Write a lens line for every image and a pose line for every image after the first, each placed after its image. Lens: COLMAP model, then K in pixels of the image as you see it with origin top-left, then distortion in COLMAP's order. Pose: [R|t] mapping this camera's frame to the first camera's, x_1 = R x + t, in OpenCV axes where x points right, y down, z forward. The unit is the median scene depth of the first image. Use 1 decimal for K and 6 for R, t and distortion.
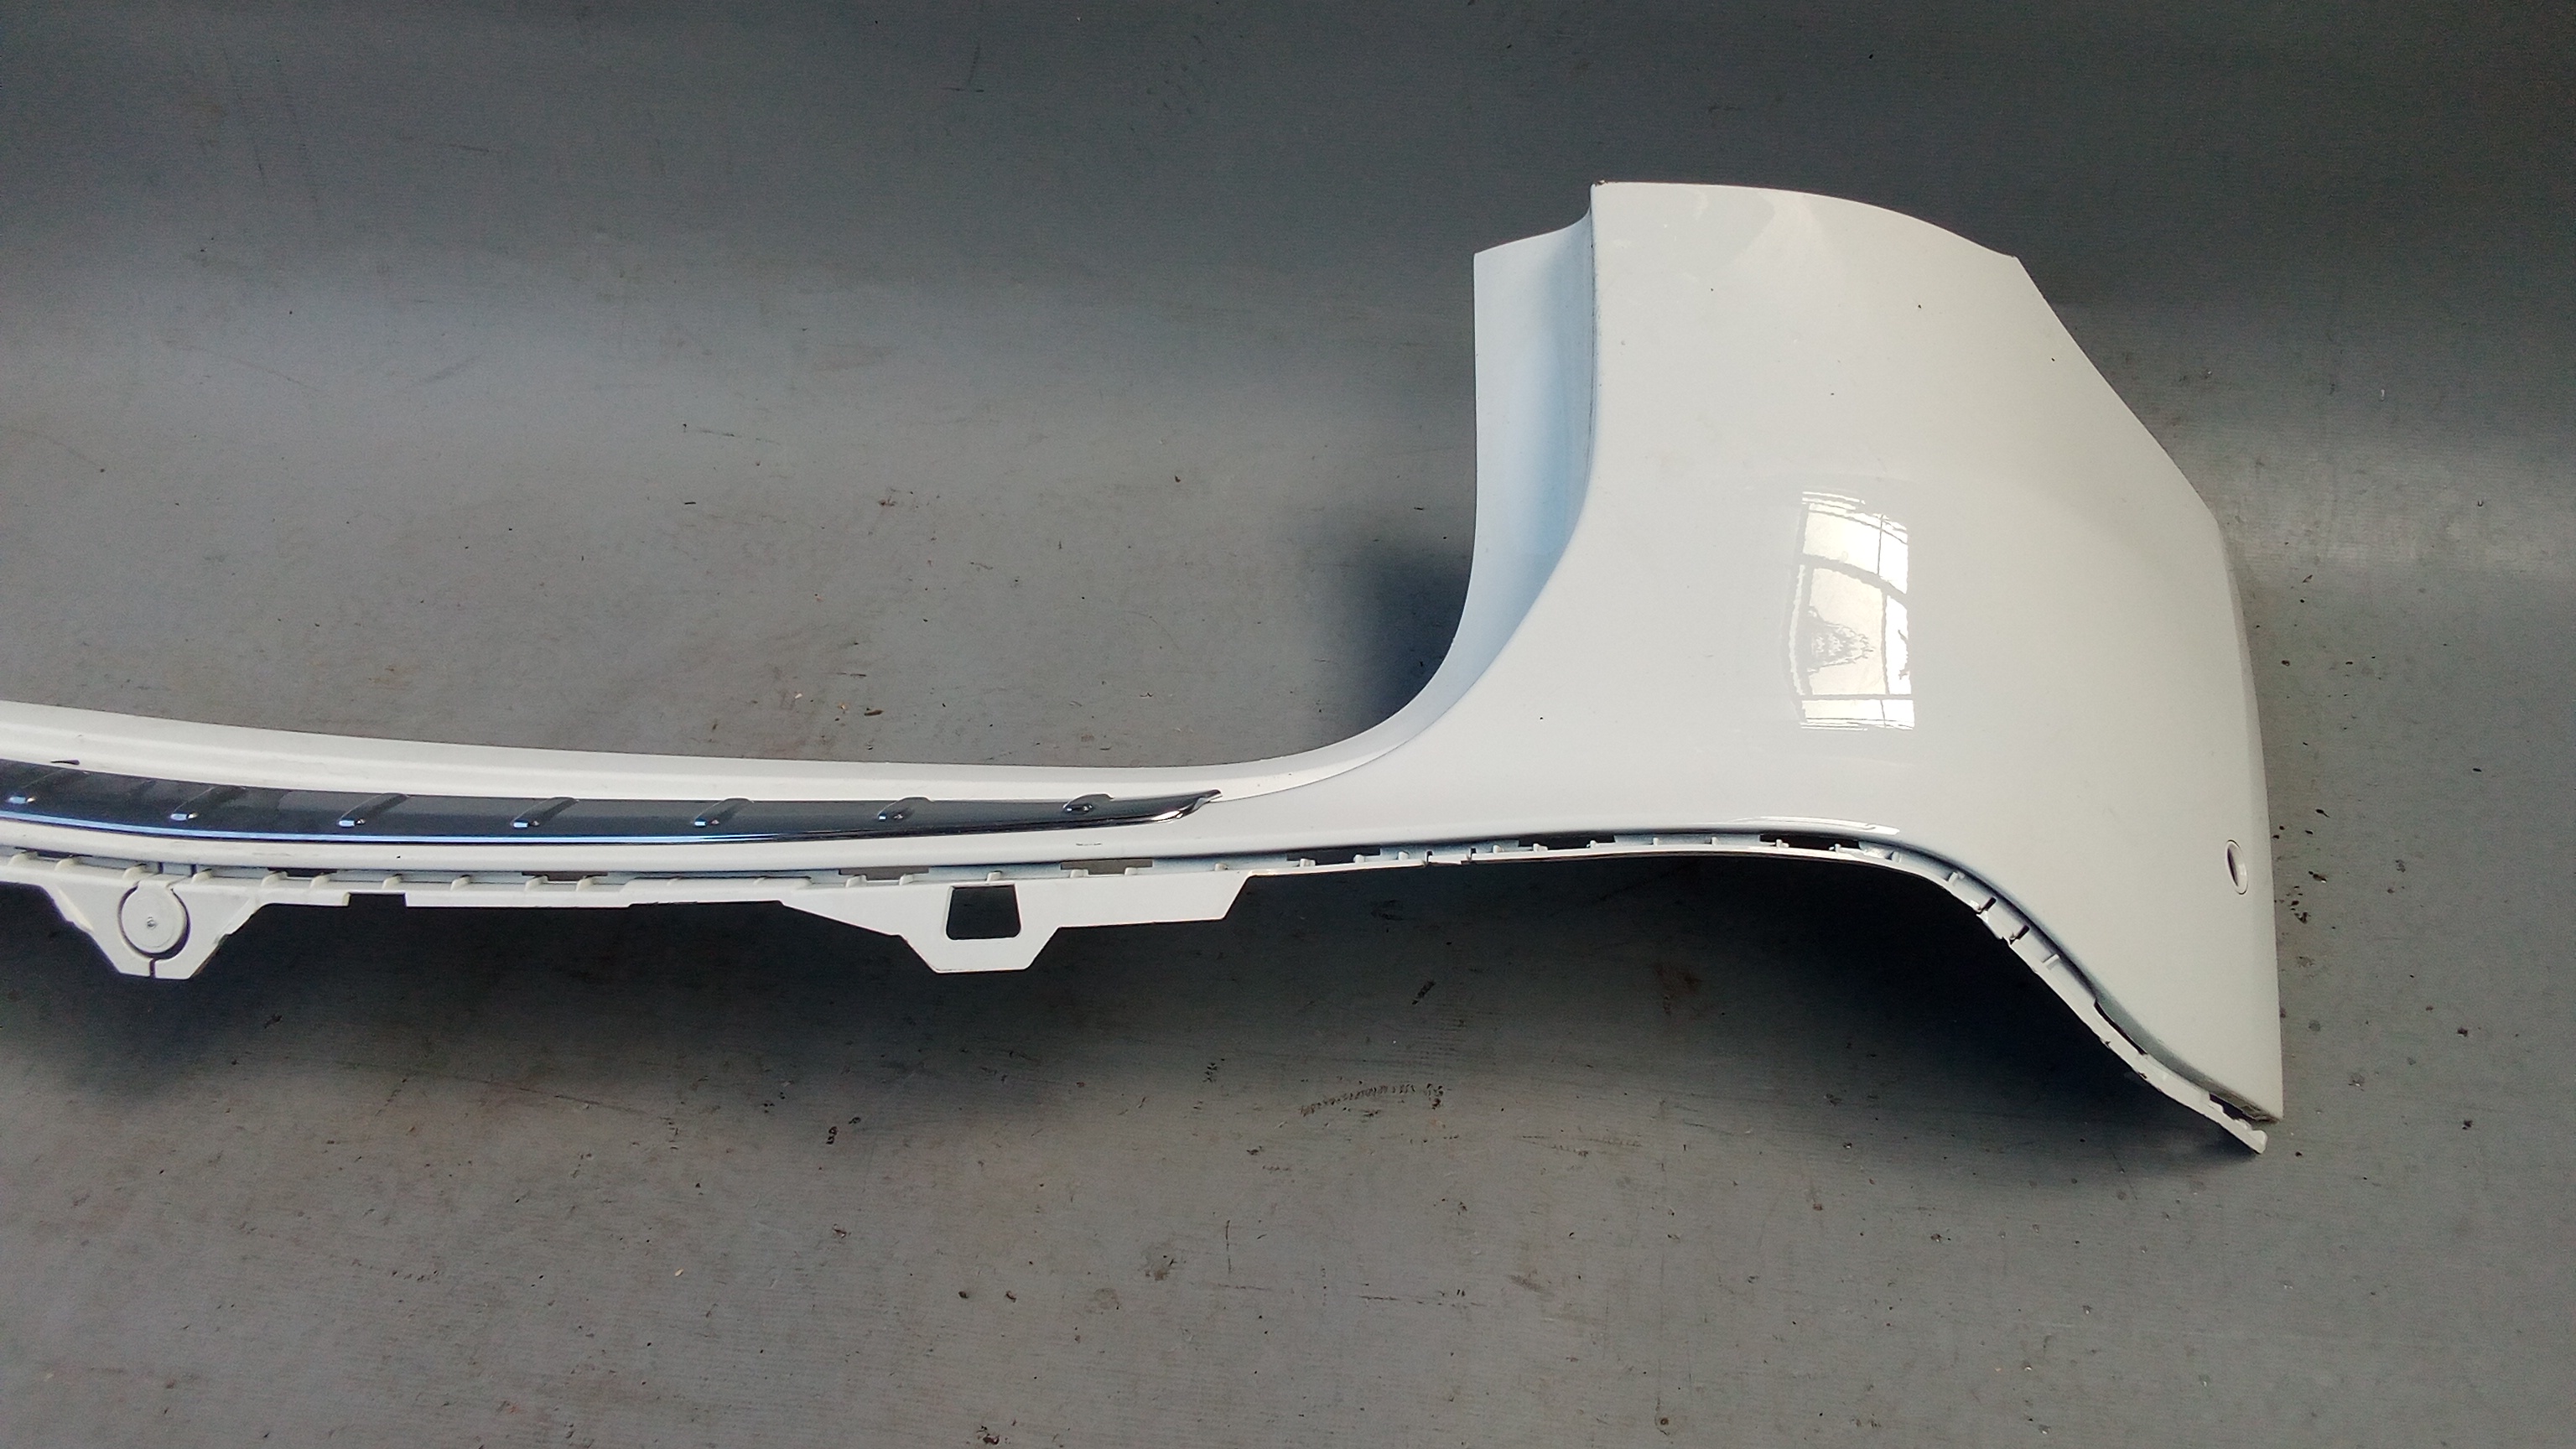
lens RADIAL K [[2028.2, 0, 1288.1], [0, 2028.2, 714.4], [0, 0, 1]] dist [0.033768, -0.066012]
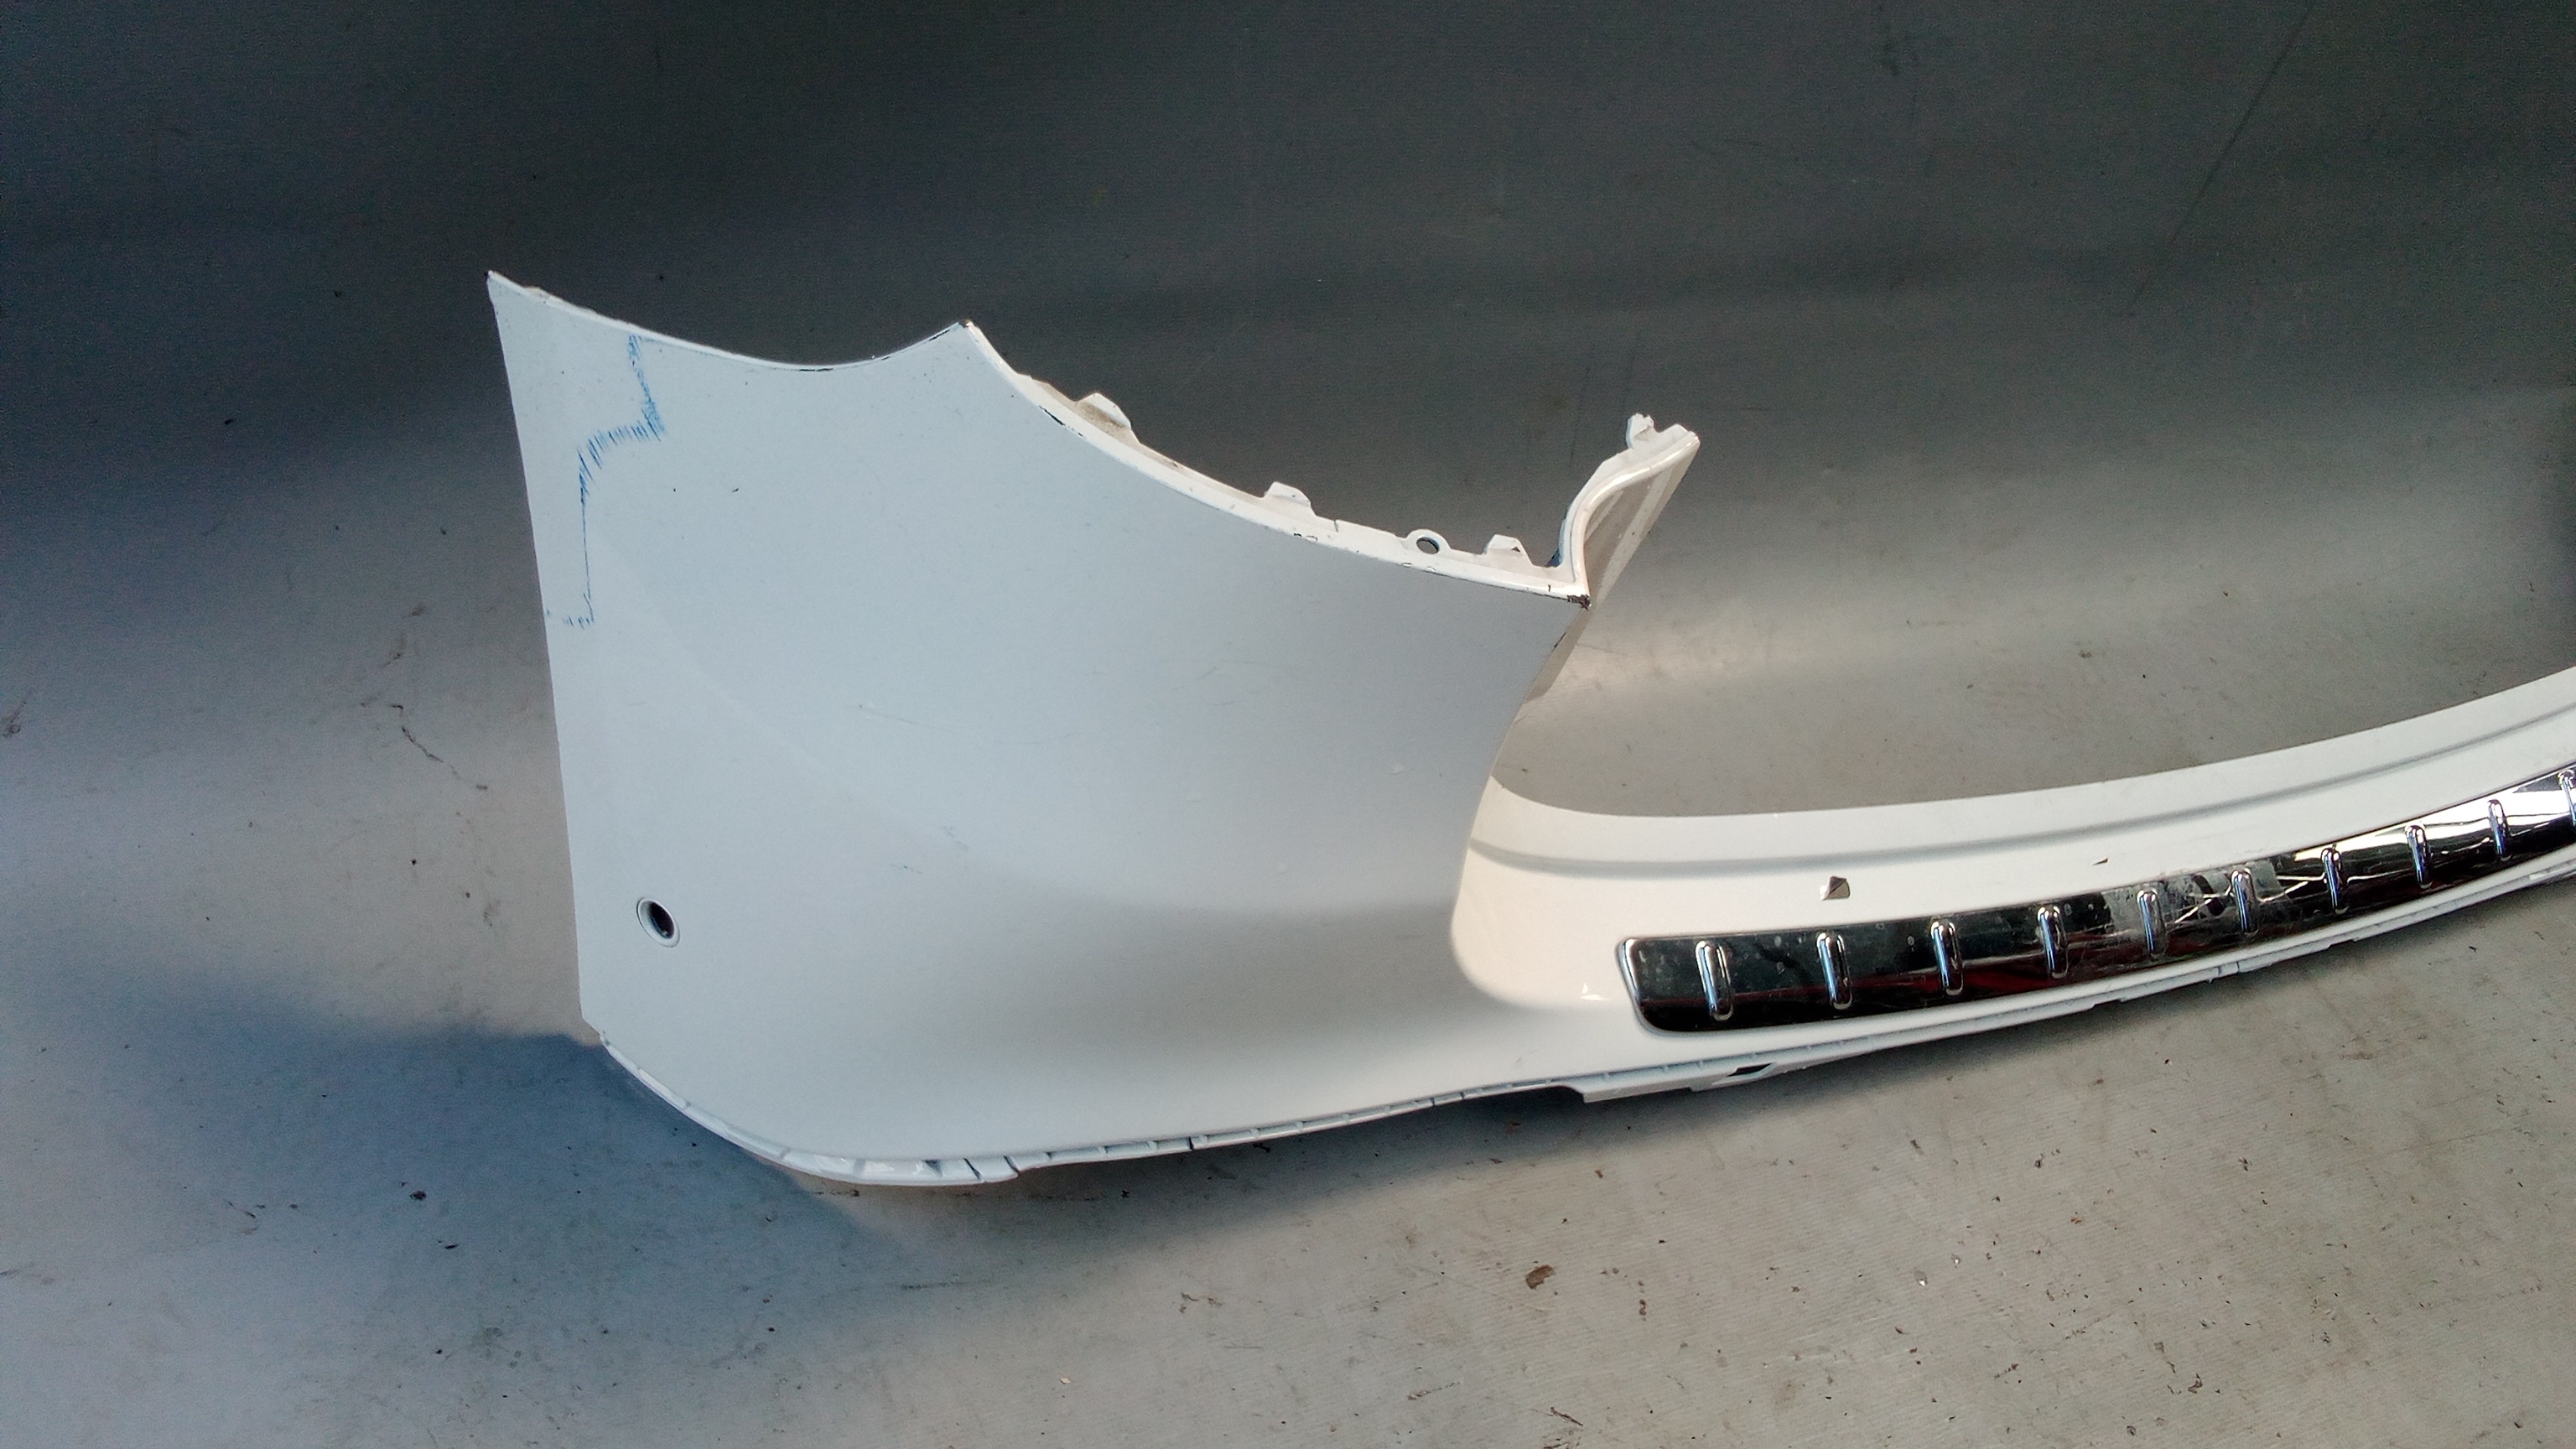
lens RADIAL K [[2028.2, 0, 1302.3], [0, 2028.2, 717.6], [0, 0, 1]] dist [0.033768, -0.066012]
pose [[0.833139, -0.204305, 0.513944, -1.395542], [0.205778, 0.977062, 0.054826, -0.260796], [-0.513357, 0.060081, 0.856070, 0.220659]]
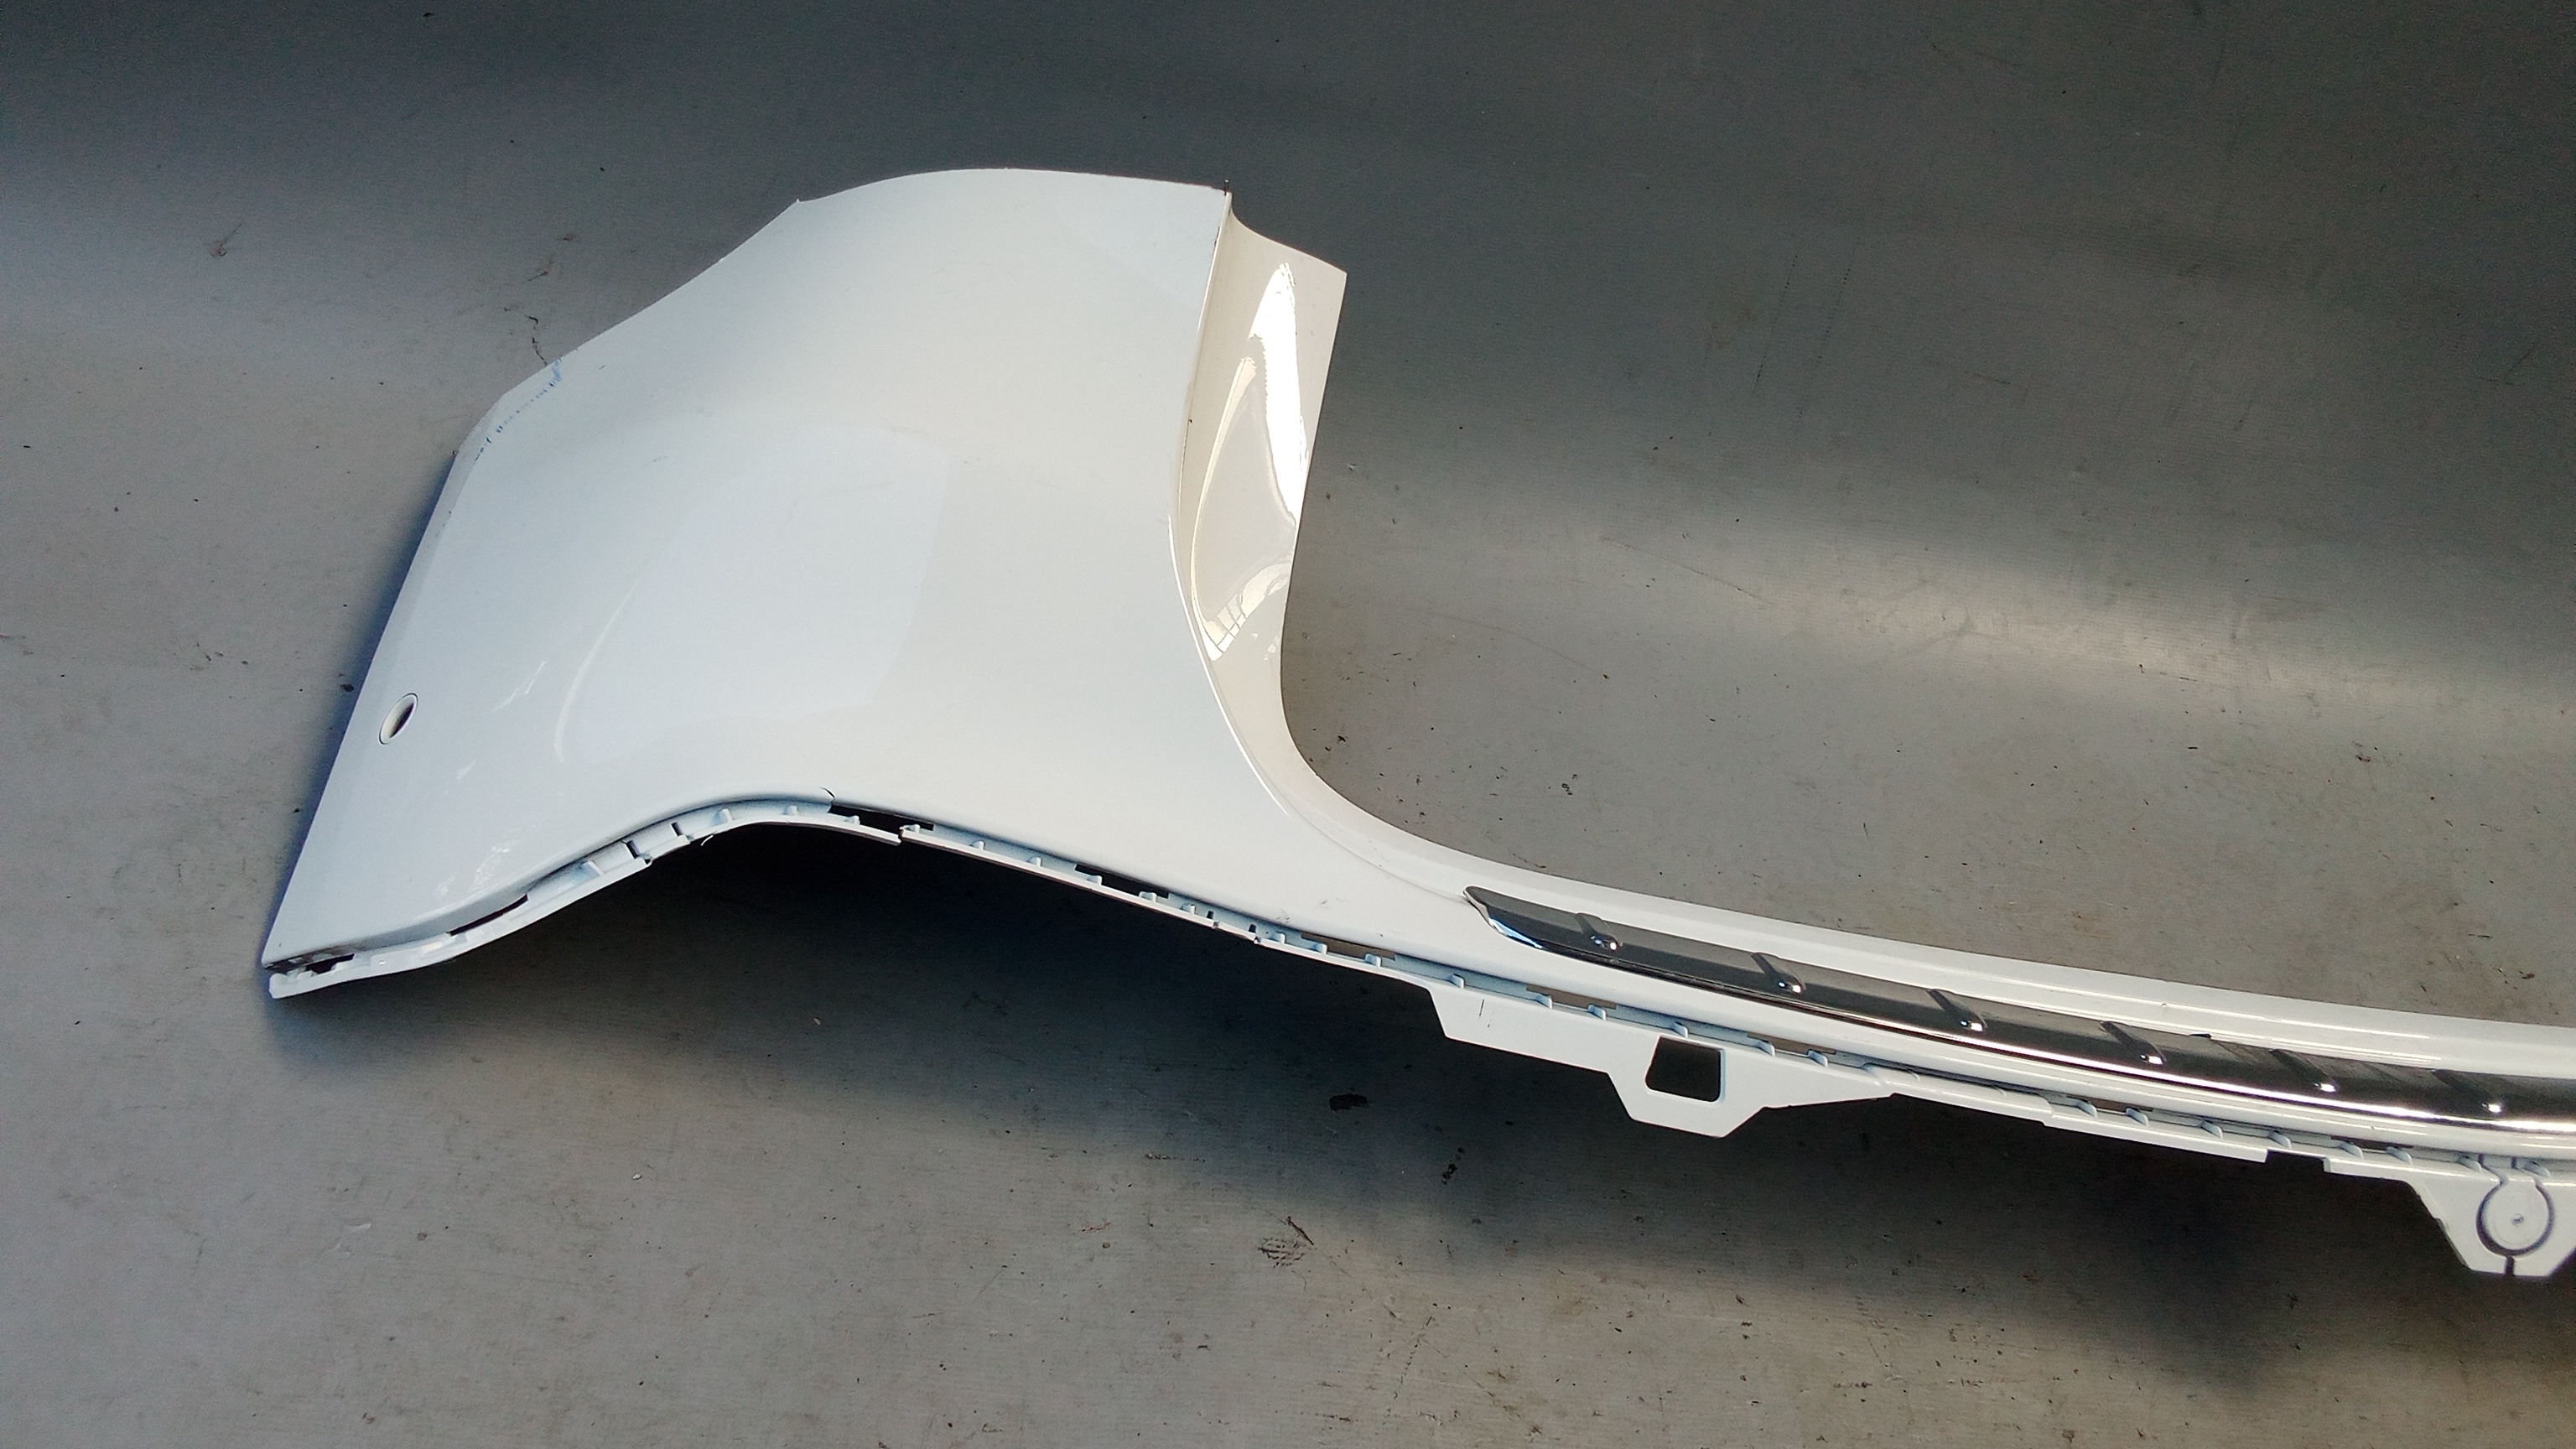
lens RADIAL K [[2028.2, 0, 1311.7], [0, 2028.2, 724.2], [0, 0, 1]] dist [0.033768, -0.066012]
pose [[0.966162, 0.054021, 0.252215, -1.116593], [-0.042647, 0.997821, -0.050353, -0.051491], [-0.254386, 0.037893, 0.966360, 0.143755]]
